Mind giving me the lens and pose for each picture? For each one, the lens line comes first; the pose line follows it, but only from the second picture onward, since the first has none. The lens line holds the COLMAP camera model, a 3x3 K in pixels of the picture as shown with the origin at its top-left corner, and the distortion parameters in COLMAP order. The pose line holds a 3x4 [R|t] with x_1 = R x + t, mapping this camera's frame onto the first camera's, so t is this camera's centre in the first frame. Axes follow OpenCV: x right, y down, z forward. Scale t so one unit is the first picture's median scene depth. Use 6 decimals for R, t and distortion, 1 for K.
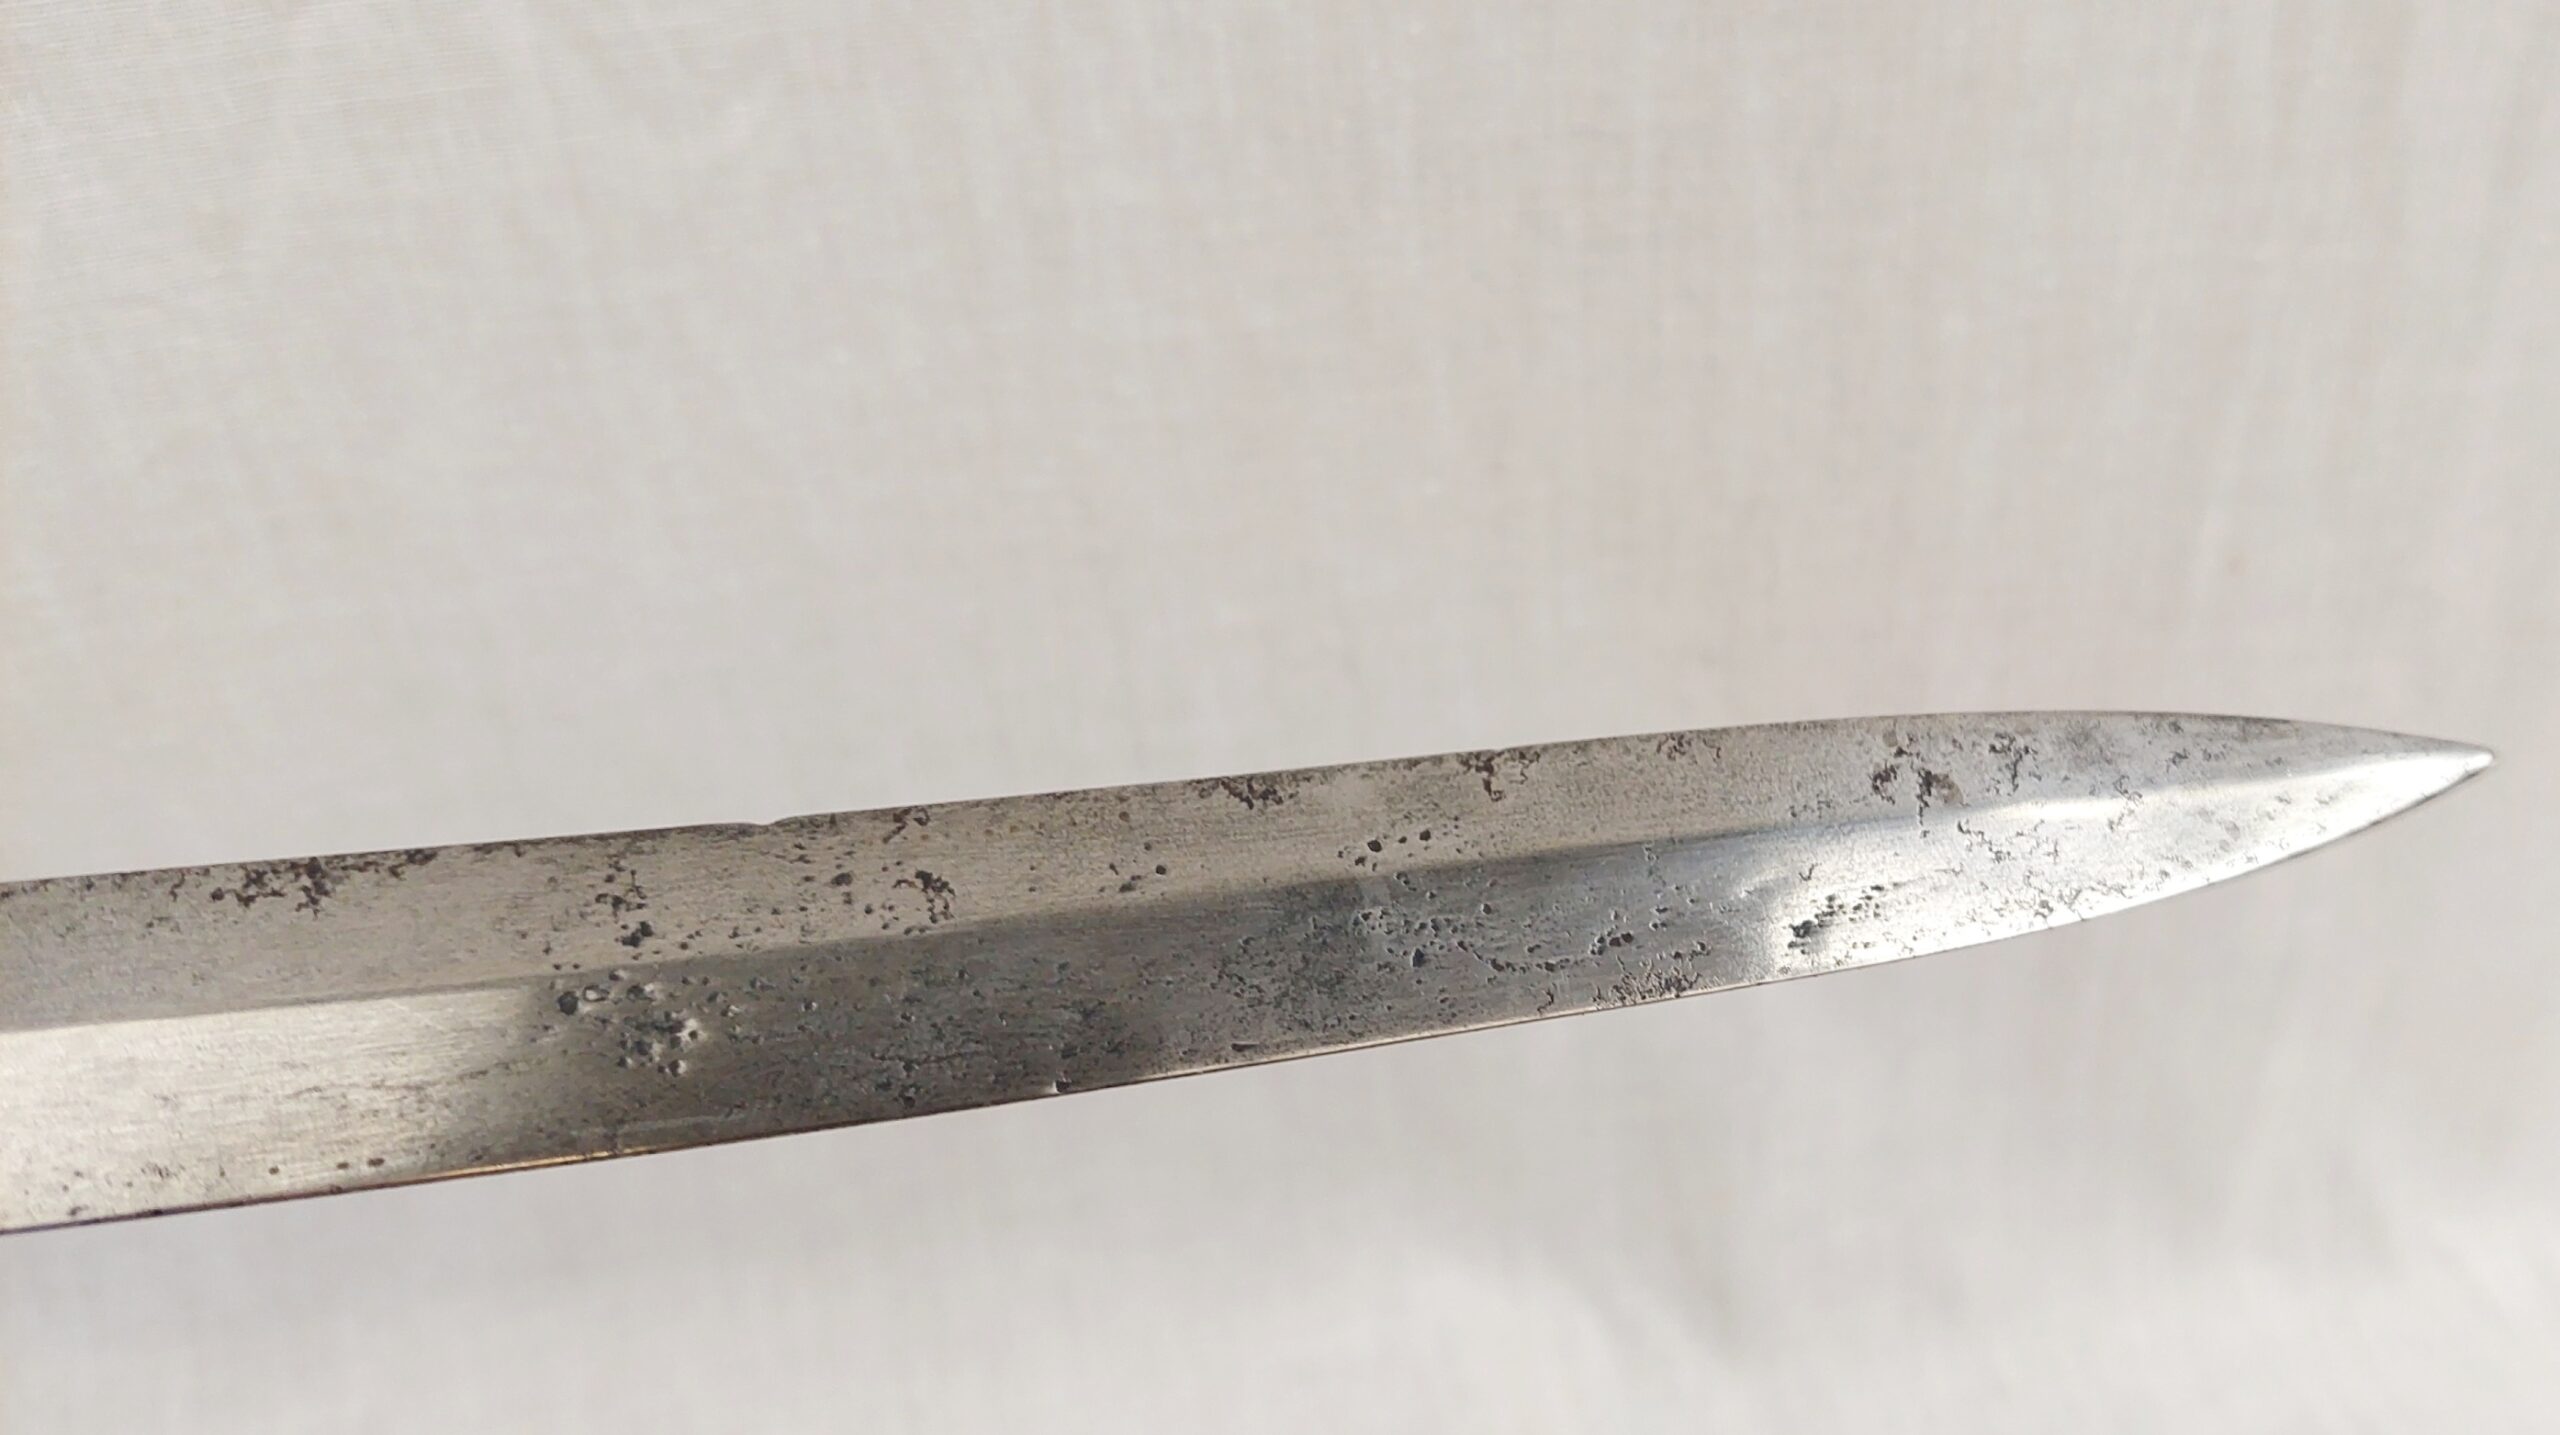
lens RADIAL K [[1514.6, 0, 1285.1], [0, 1514.6, 749.6], [0, 0, 1]] dist [0.003082, -0.000414]
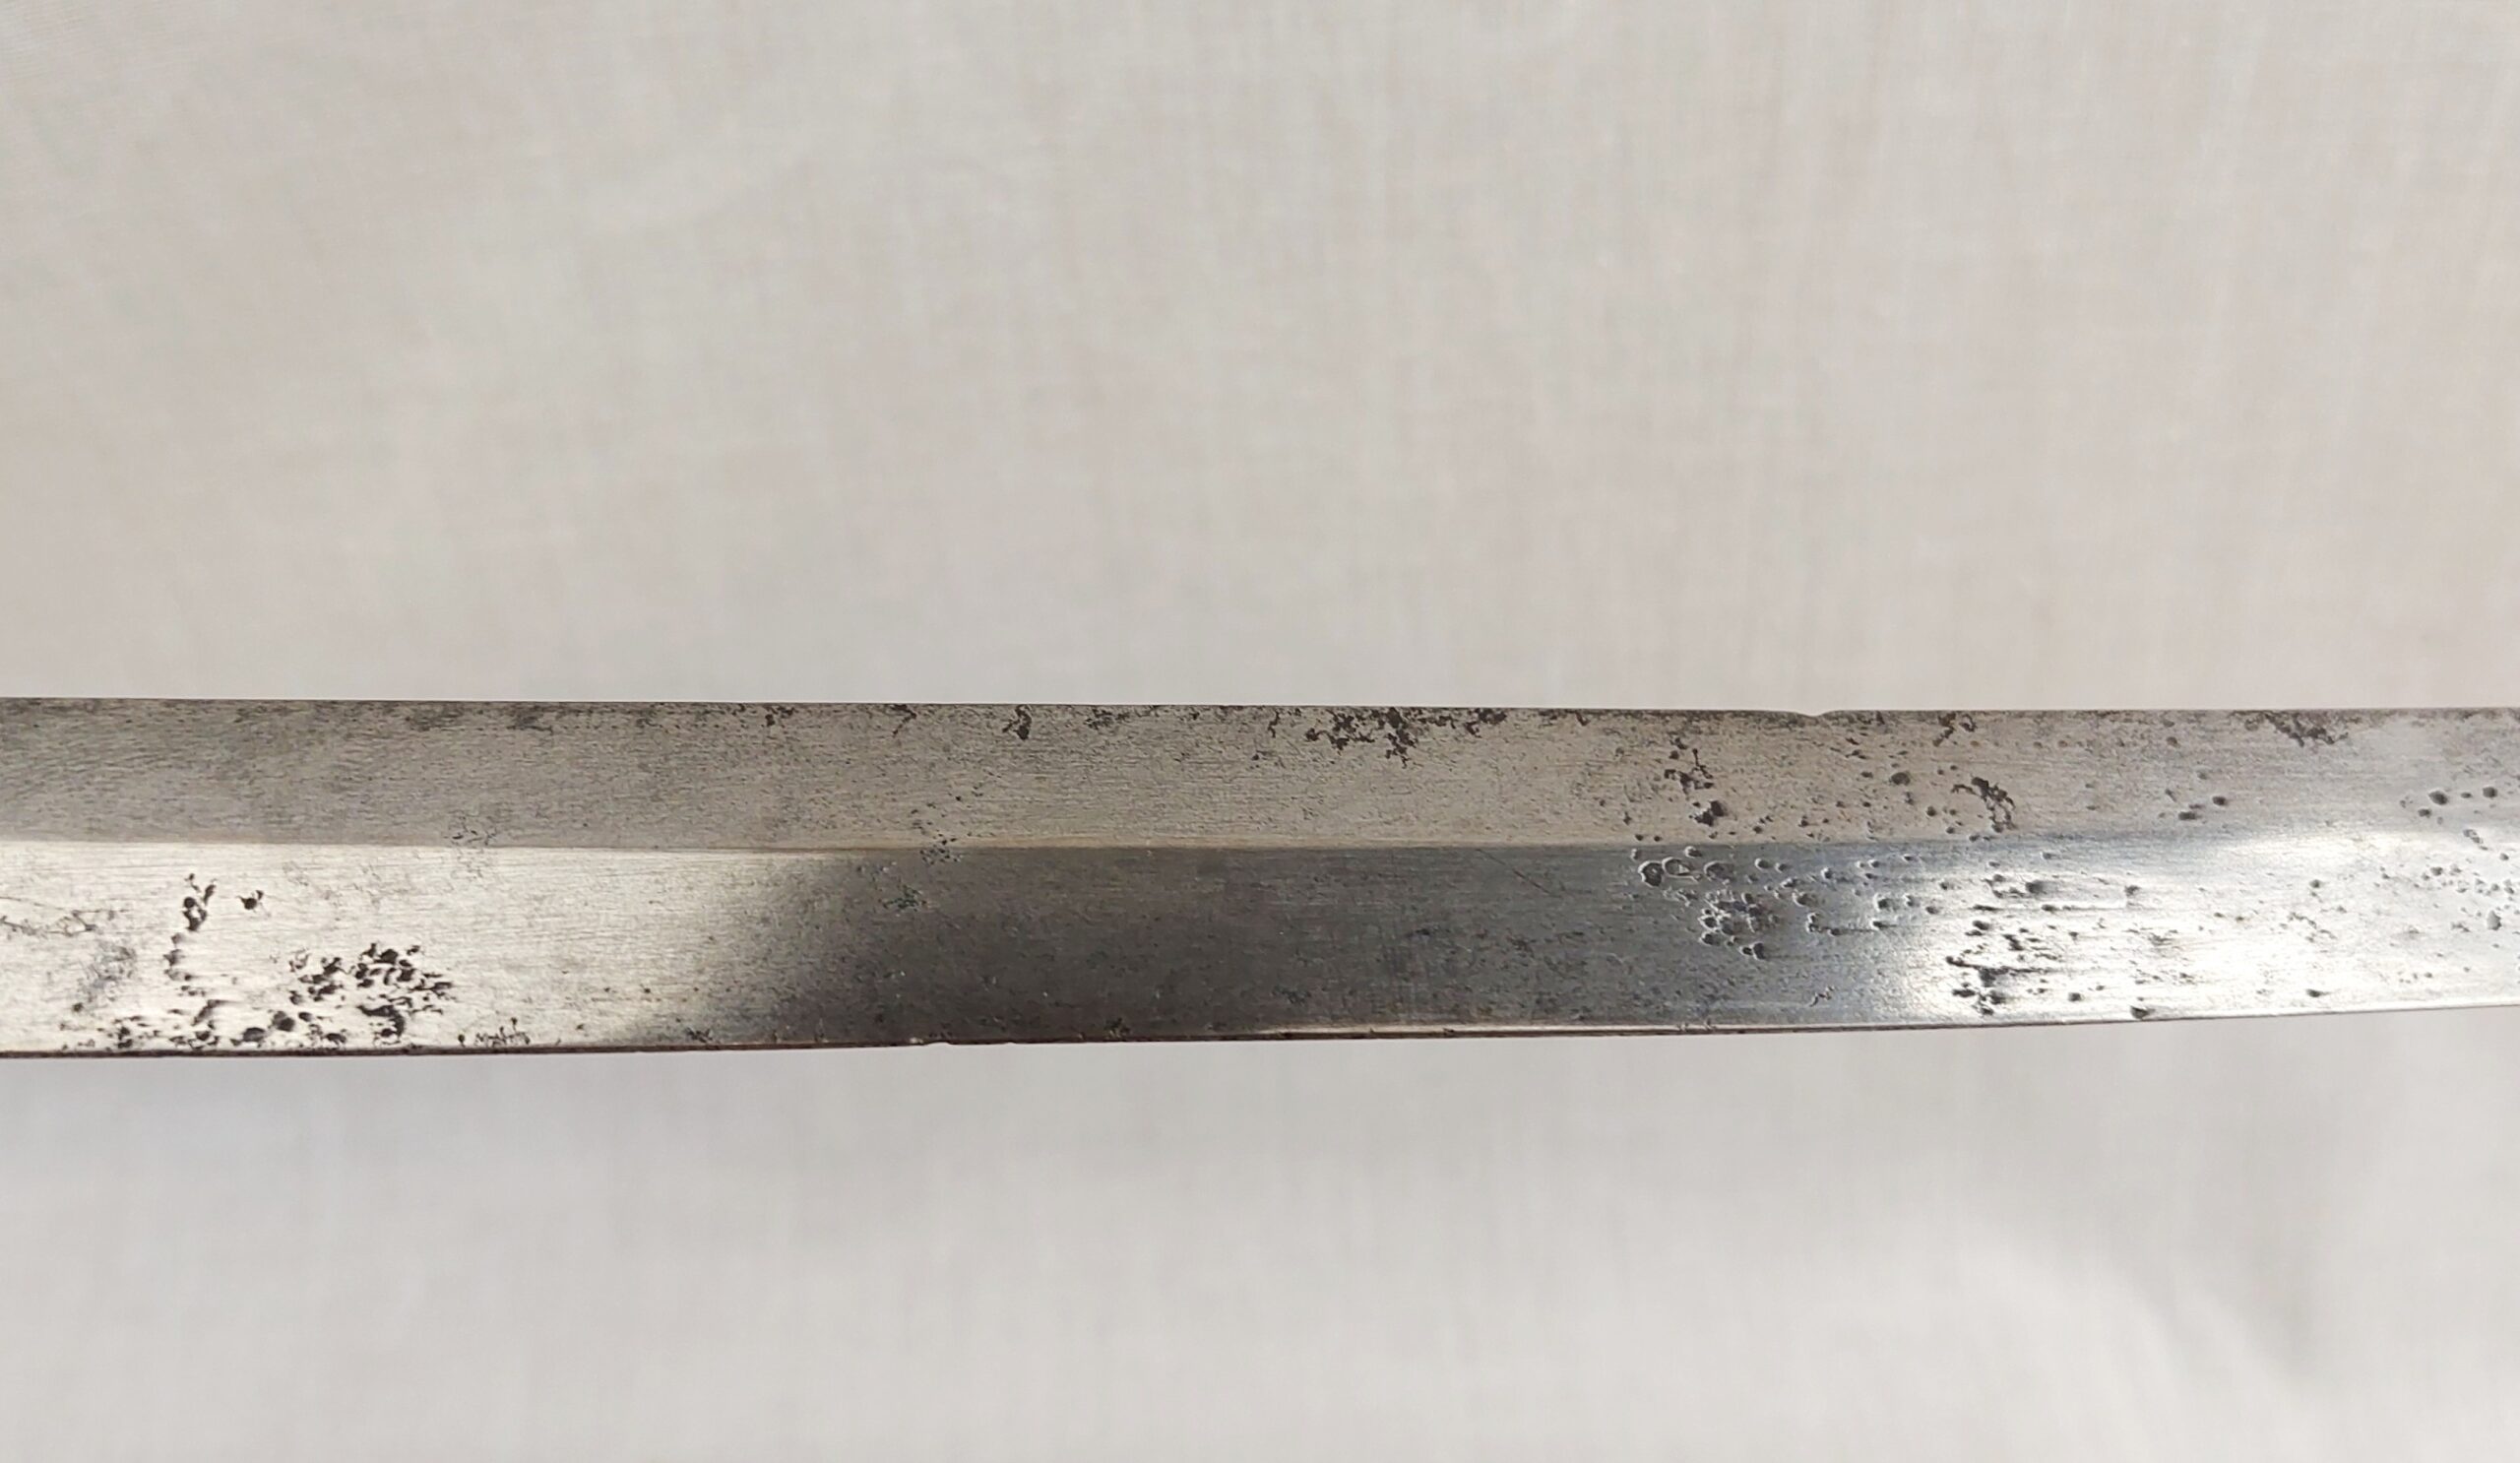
lens RADIAL K [[1490.9, 0, 1186.2], [0, 1490.9, 726.0], [0, 0, 1]] dist [0.069353, -0.055826]
pose [[0.991047, 0.089962, -0.098651, -0.654356], [-0.088593, 0.995902, 0.018173, 0.074832], [0.099882, -0.009271, 0.994956, -0.016049]]
